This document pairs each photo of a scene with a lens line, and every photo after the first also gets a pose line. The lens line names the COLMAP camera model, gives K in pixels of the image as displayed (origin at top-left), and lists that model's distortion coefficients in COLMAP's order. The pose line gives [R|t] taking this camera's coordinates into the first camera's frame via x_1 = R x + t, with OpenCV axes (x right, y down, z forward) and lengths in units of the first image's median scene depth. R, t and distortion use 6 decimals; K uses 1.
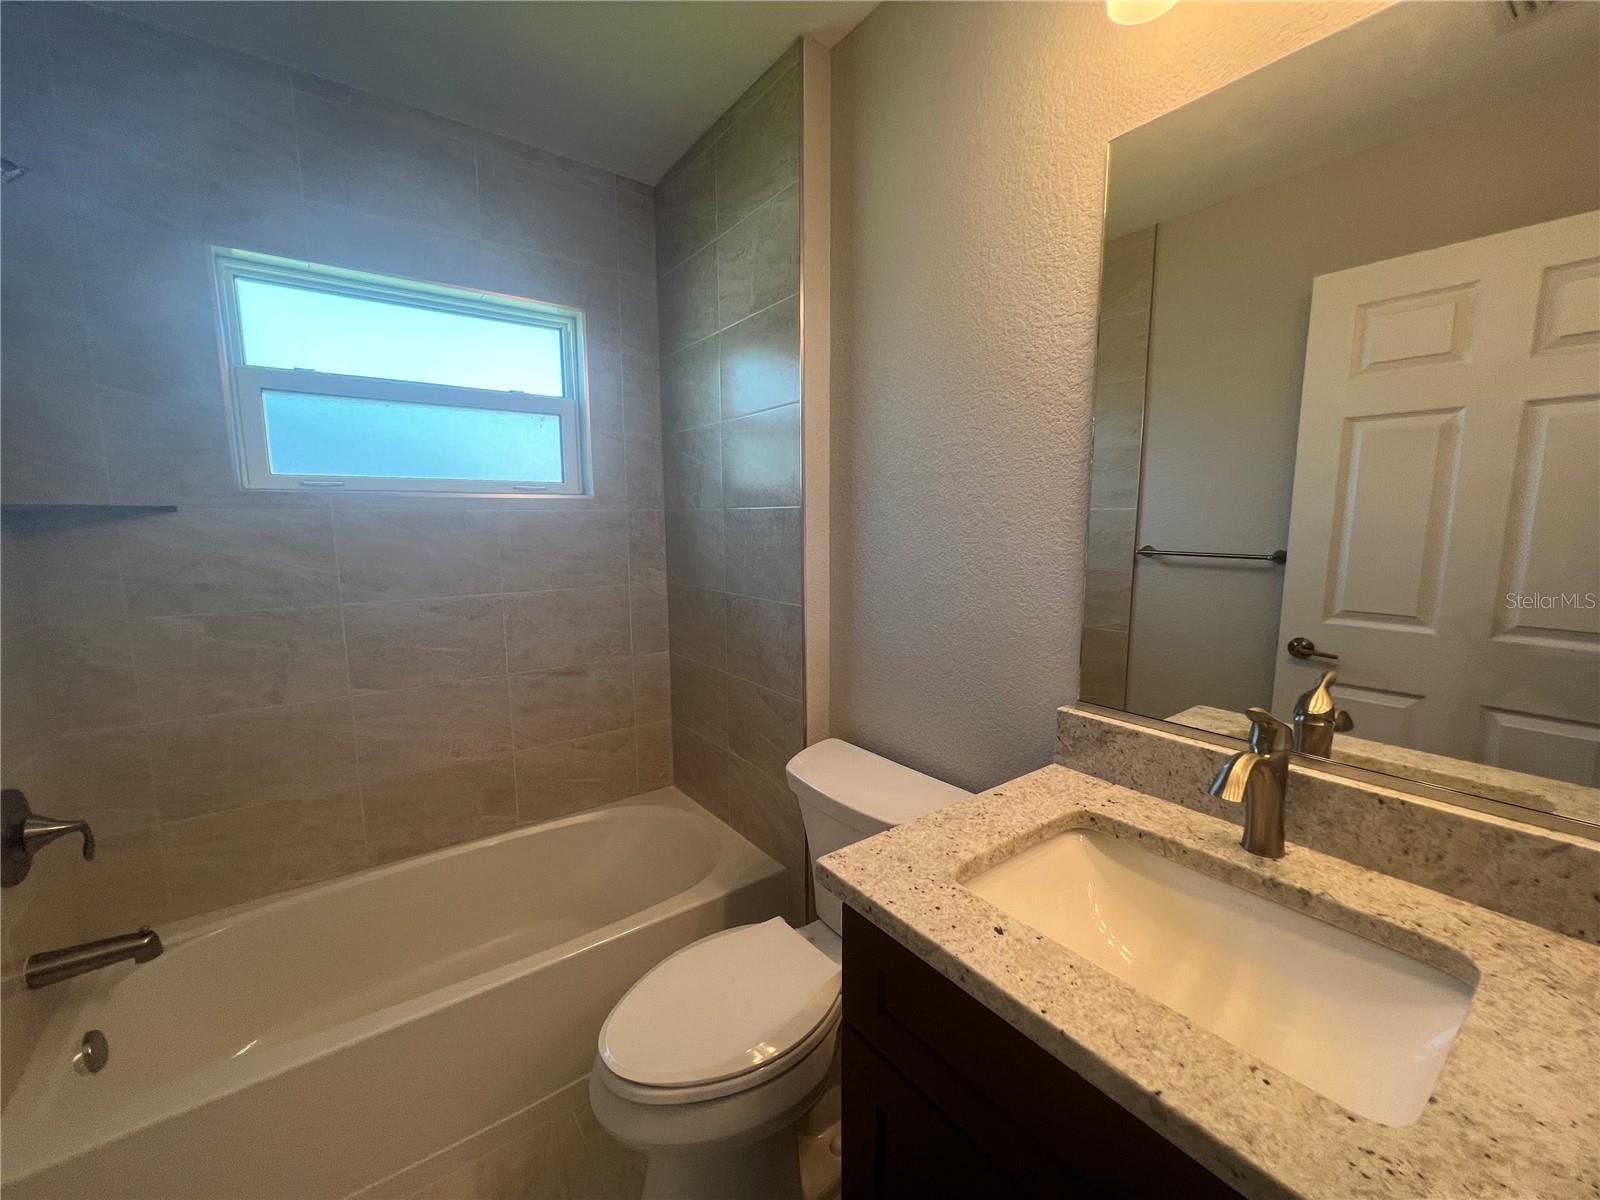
lens RADIAL K [[644.5, 0, 805.2], [0, 644.5, 604.6], [0, 0, 1]] dist [-0.004315, 0.001073]
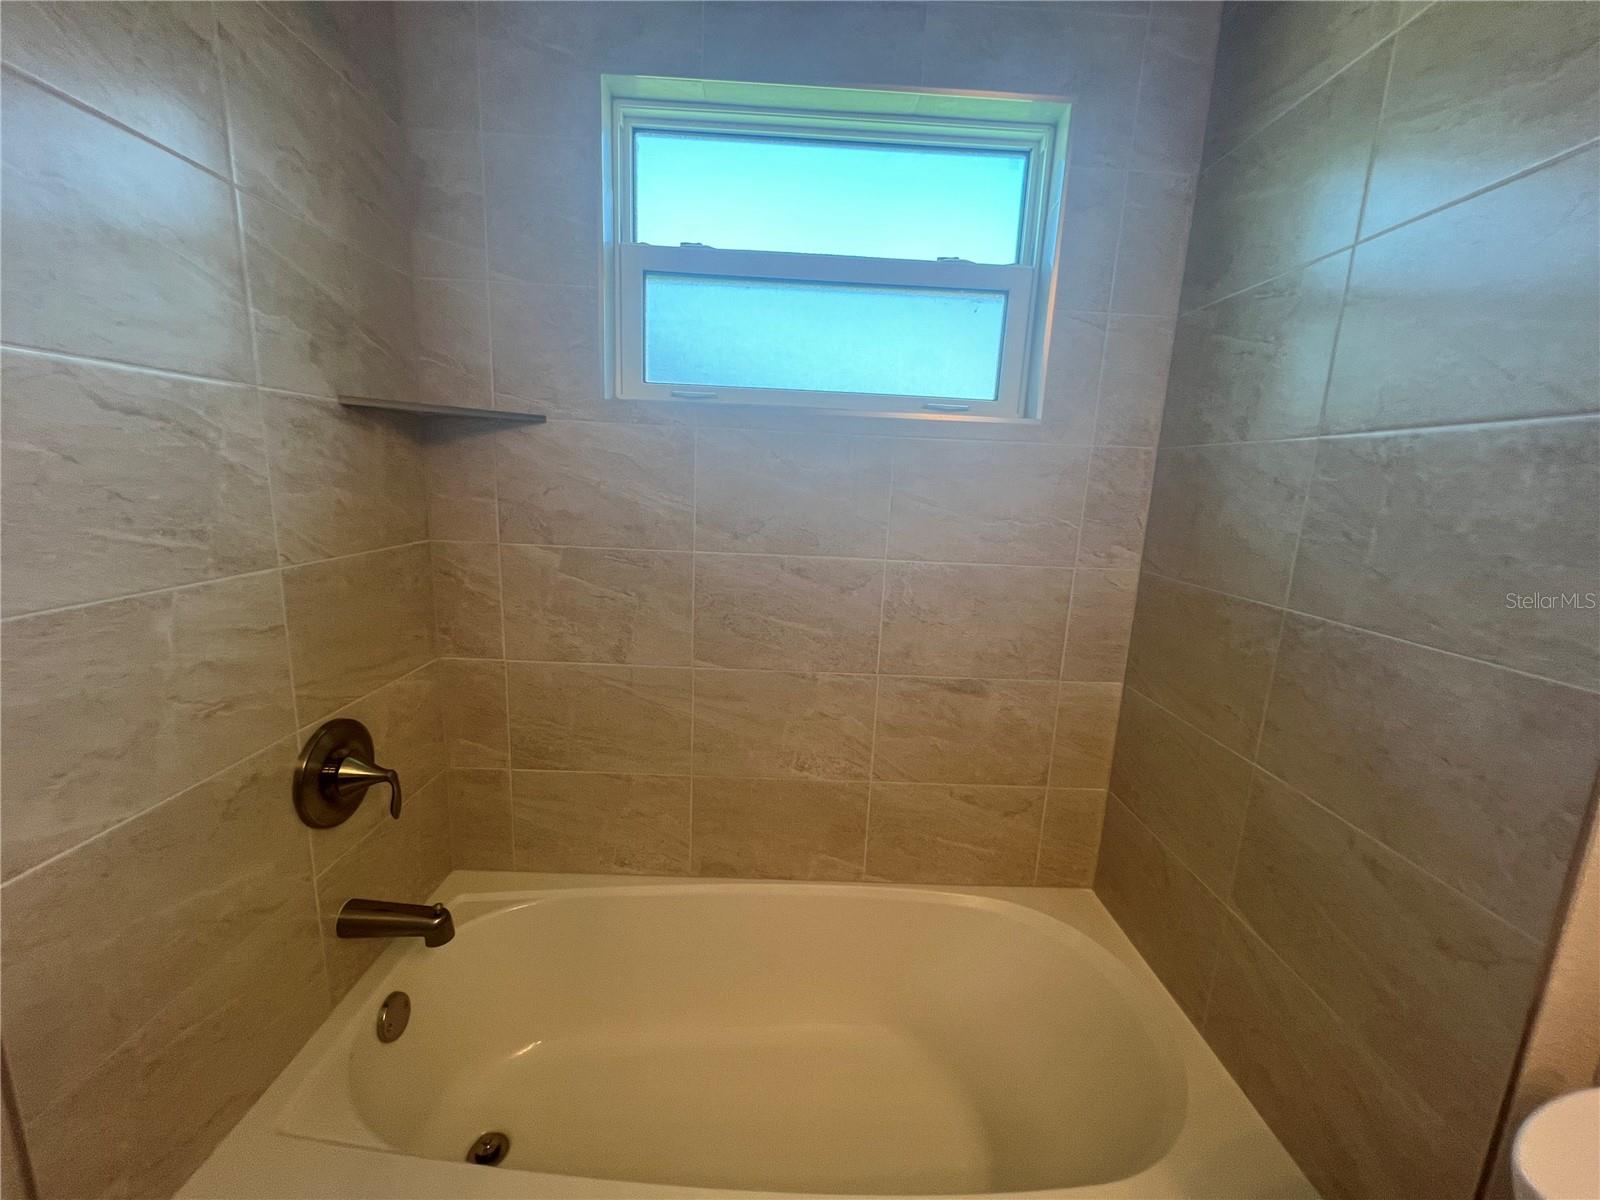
lens RADIAL K [[644.5, 0, 797.6], [0, 644.5, 598.6], [0, 0, 1]] dist [-0.004315, 0.001073]
pose [[0.806156, 0.148991, -0.572637, -0.144475], [-0.128195, 0.988772, 0.076789, -0.017409], [0.577649, 0.011505, 0.816204, 0.381275]]
